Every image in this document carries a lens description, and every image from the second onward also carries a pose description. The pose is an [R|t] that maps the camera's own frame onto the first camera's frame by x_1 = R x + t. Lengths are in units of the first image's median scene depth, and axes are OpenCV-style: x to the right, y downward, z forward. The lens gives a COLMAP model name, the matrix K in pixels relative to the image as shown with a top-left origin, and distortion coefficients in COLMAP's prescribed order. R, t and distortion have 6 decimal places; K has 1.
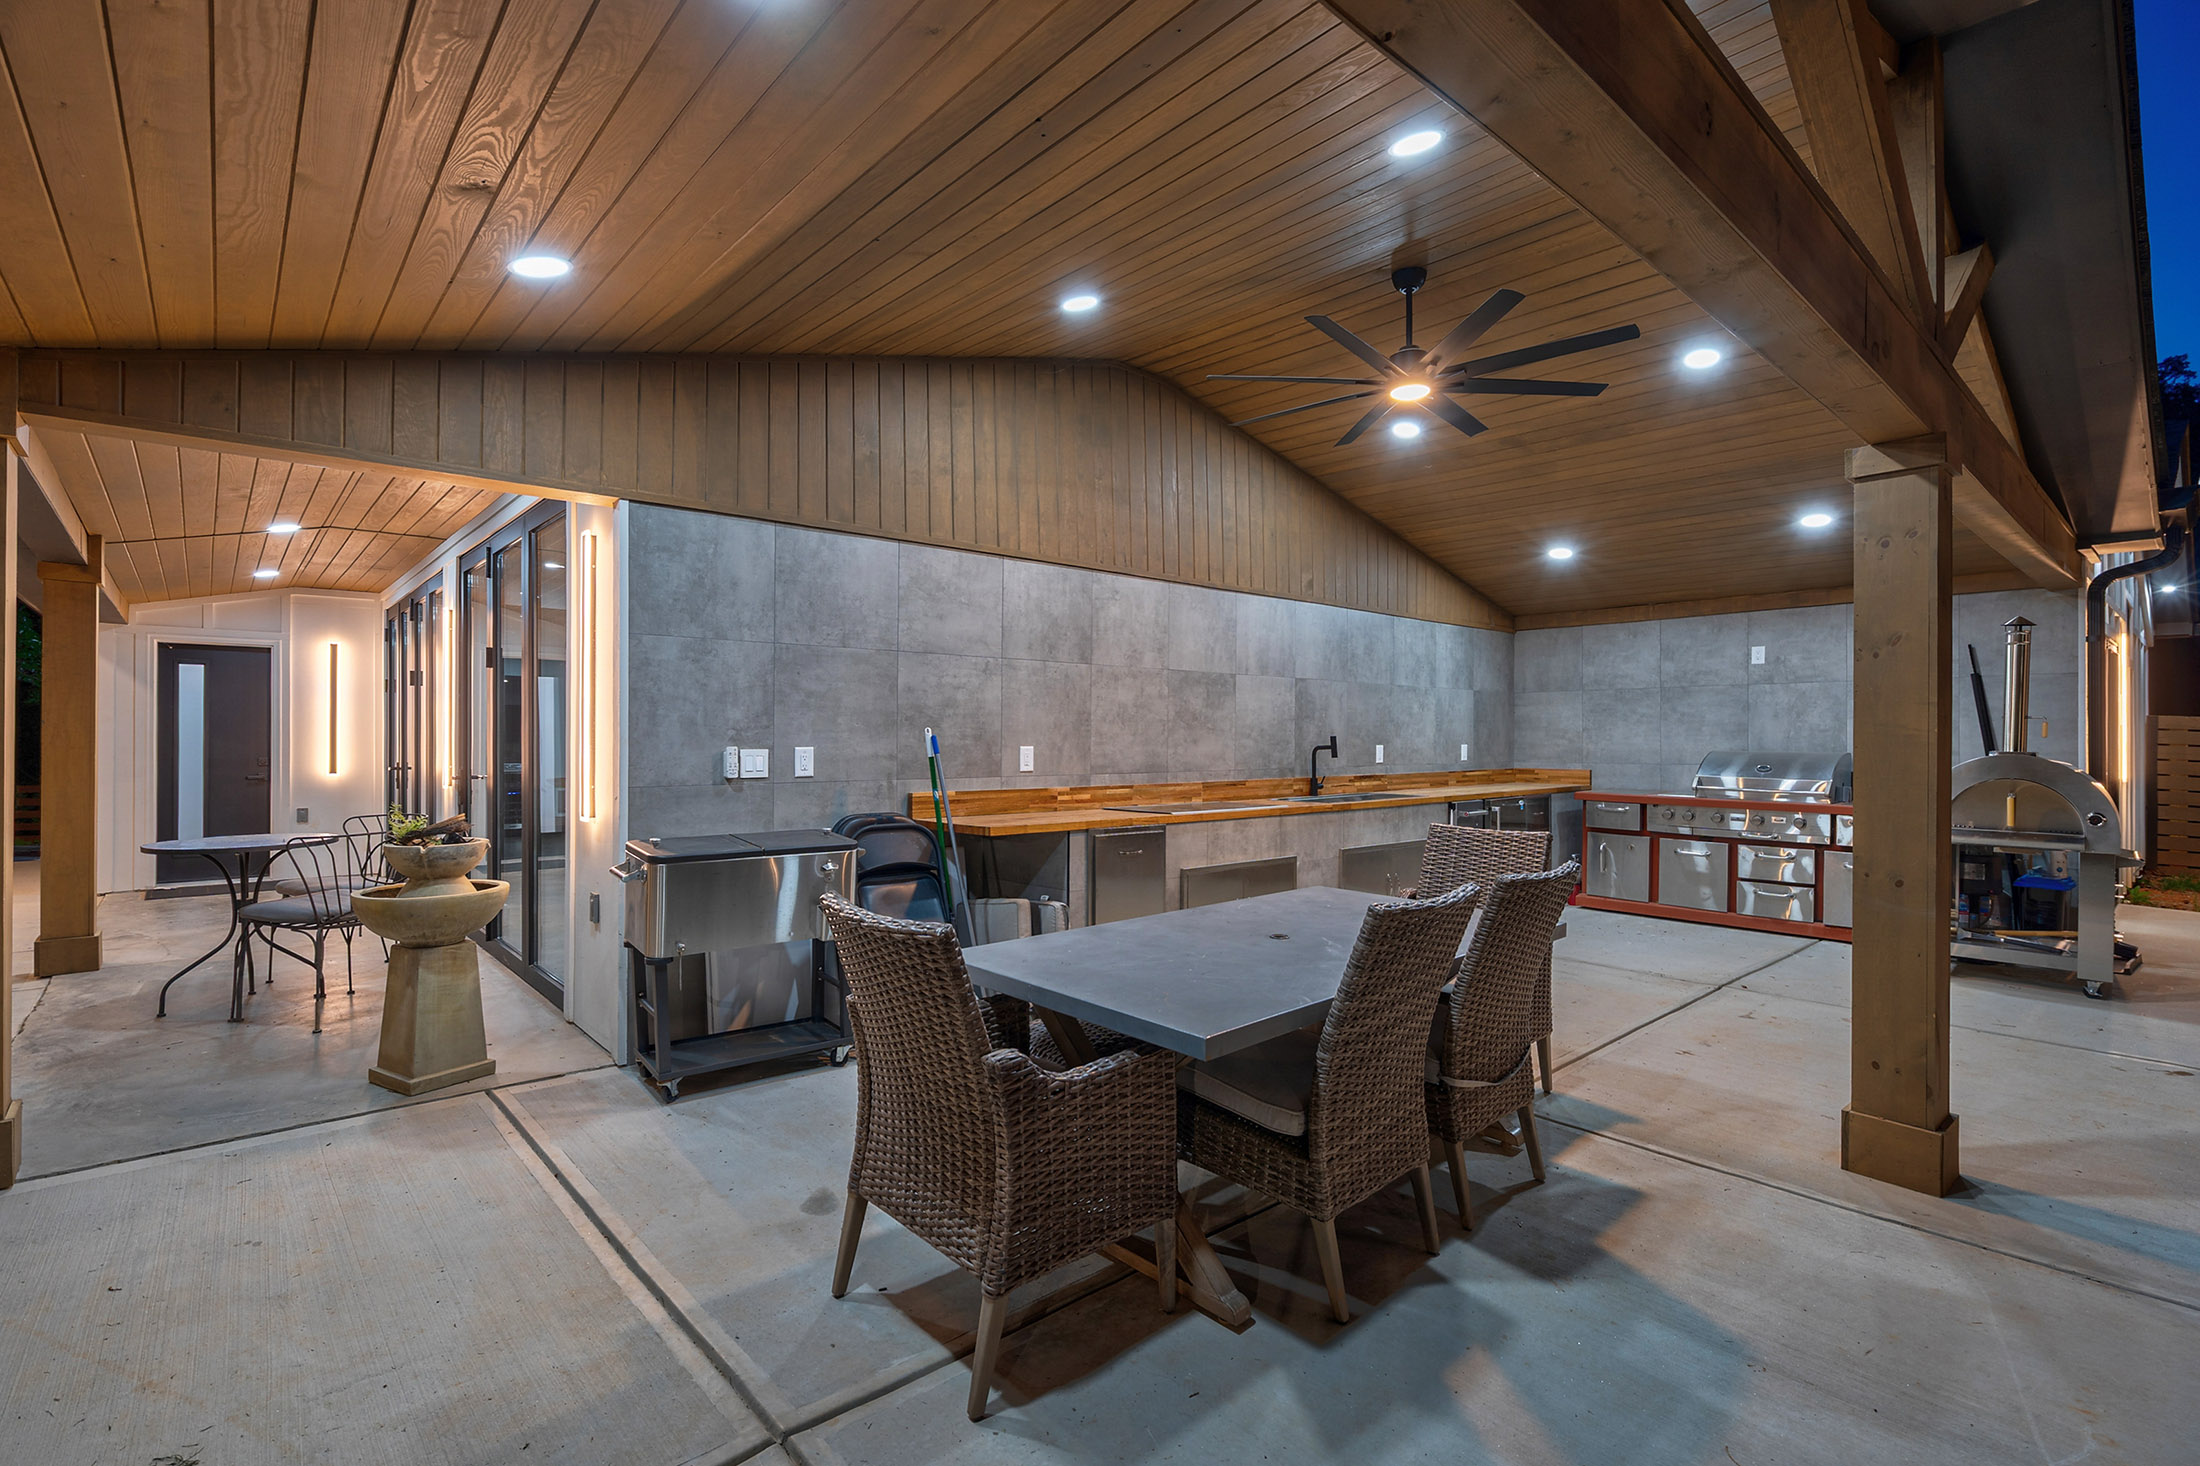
lens RADIAL K [[1011.1, 0, 1105.3], [0, 1011.1, 735.3], [0, 0, 1]] dist [0.000331, 0.000642]
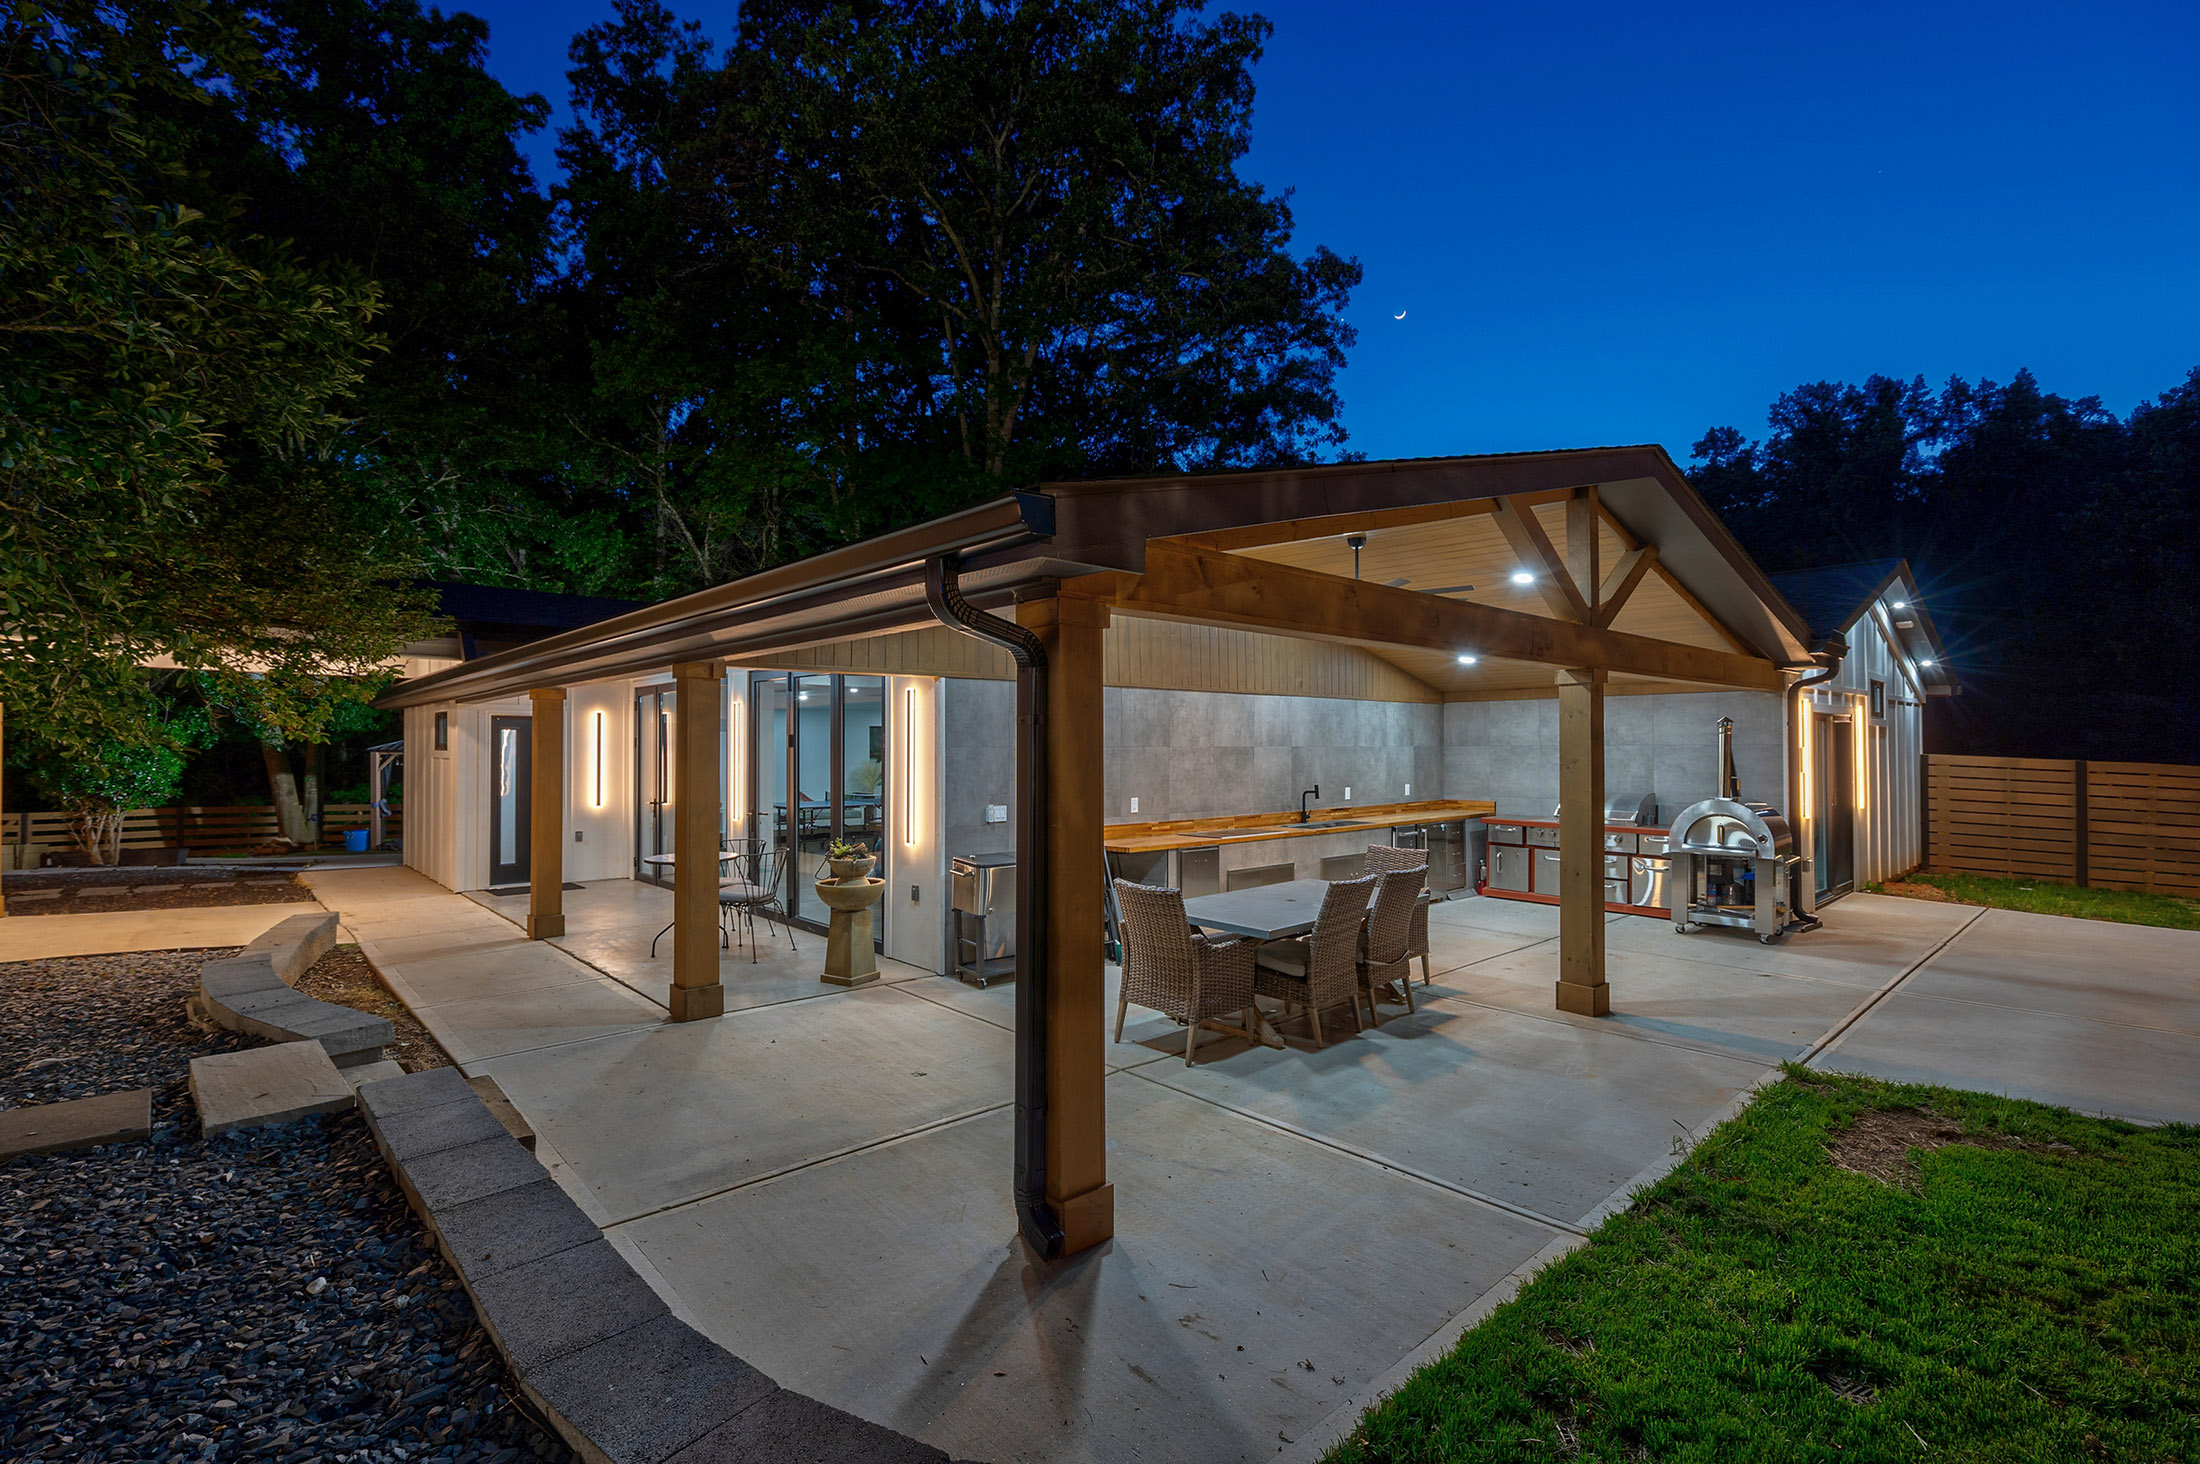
lens RADIAL K [[1011.1, 0, 1095.8], [0, 1011.1, 731.1], [0, 0, 1]] dist [0.000331, 0.000642]
pose [[0.999975, -0.004047, 0.005766, -0.147916], [0.004105, 0.999941, -0.010067, -0.082082], [-0.005725, 0.010090, 0.999933, -0.669388]]
